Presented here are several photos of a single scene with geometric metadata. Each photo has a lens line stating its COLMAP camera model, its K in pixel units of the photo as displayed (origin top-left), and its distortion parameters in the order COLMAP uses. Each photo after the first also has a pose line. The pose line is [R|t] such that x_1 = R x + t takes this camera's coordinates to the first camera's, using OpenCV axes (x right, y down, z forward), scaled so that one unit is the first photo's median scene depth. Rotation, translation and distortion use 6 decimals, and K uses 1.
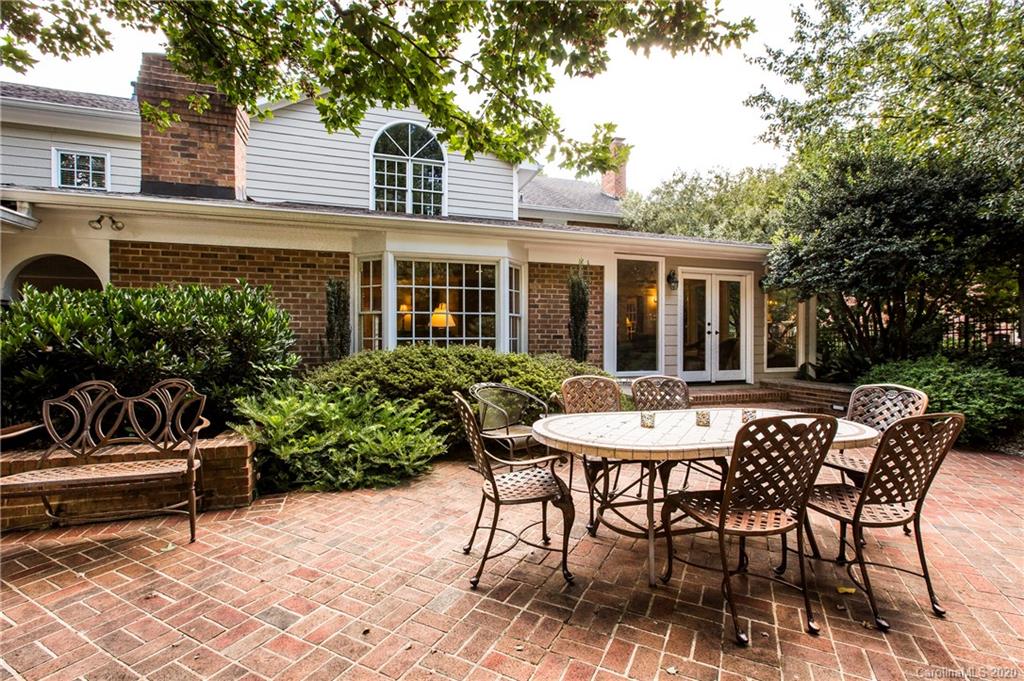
lens RADIAL K [[458.6, 0, 474.9], [0, 458.6, 343.7], [0, 0, 1]] dist [-0.003260, 0.000705]
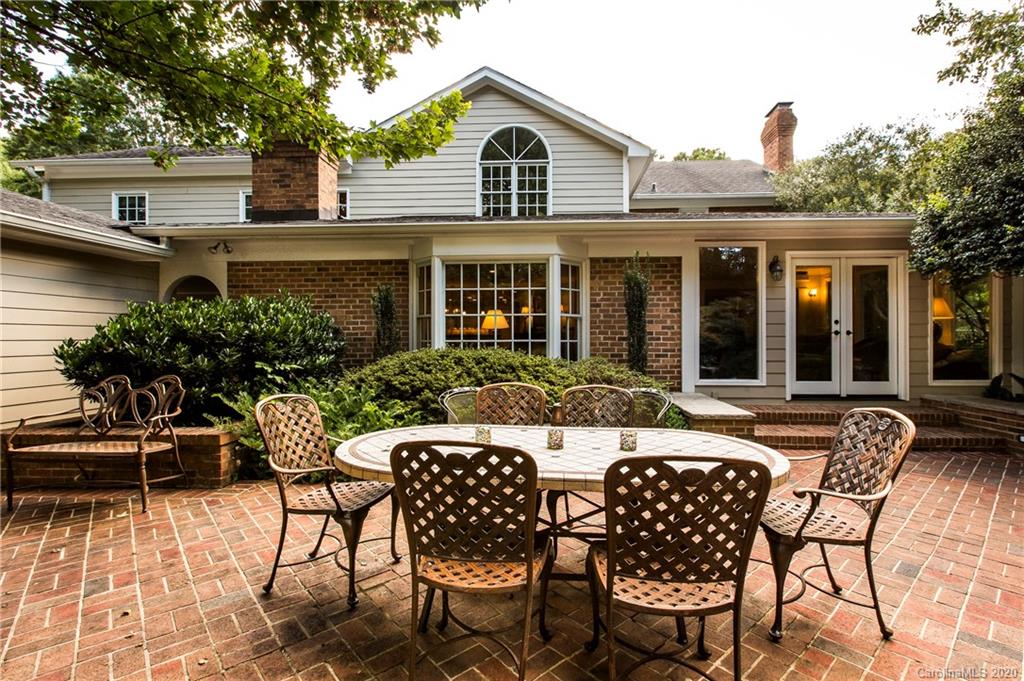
lens RADIAL K [[458.6, 0, 509.7], [0, 458.6, 340.1], [0, 0, 1]] dist [-0.003260, 0.000705]
pose [[0.940408, -0.002343, -0.340040, 0.284685], [-0.001751, 0.999930, -0.011733, -0.001308], [0.340044, 0.011629, 0.940338, 0.083258]]
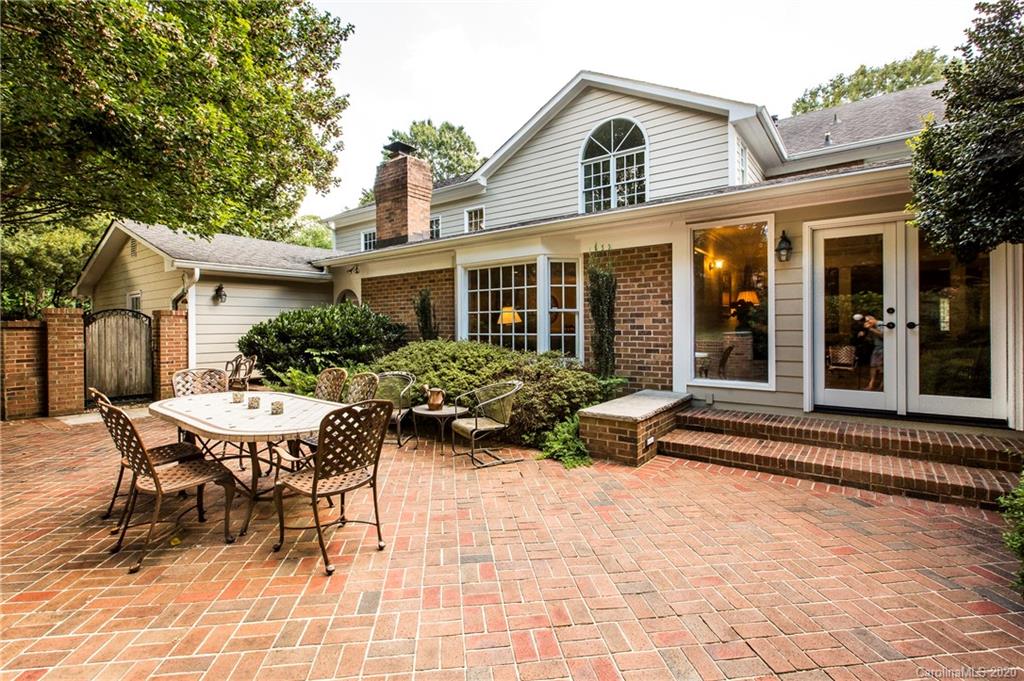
lens RADIAL K [[458.6, 0, 503.5], [0, 458.6, 325.6], [0, 0, 1]] dist [-0.003260, 0.000705]
pose [[0.587421, -0.009845, -0.809221, 0.800476], [-0.004321, 0.999874, -0.015301, -0.015001], [0.809270, 0.012485, 0.587305, 0.325832]]
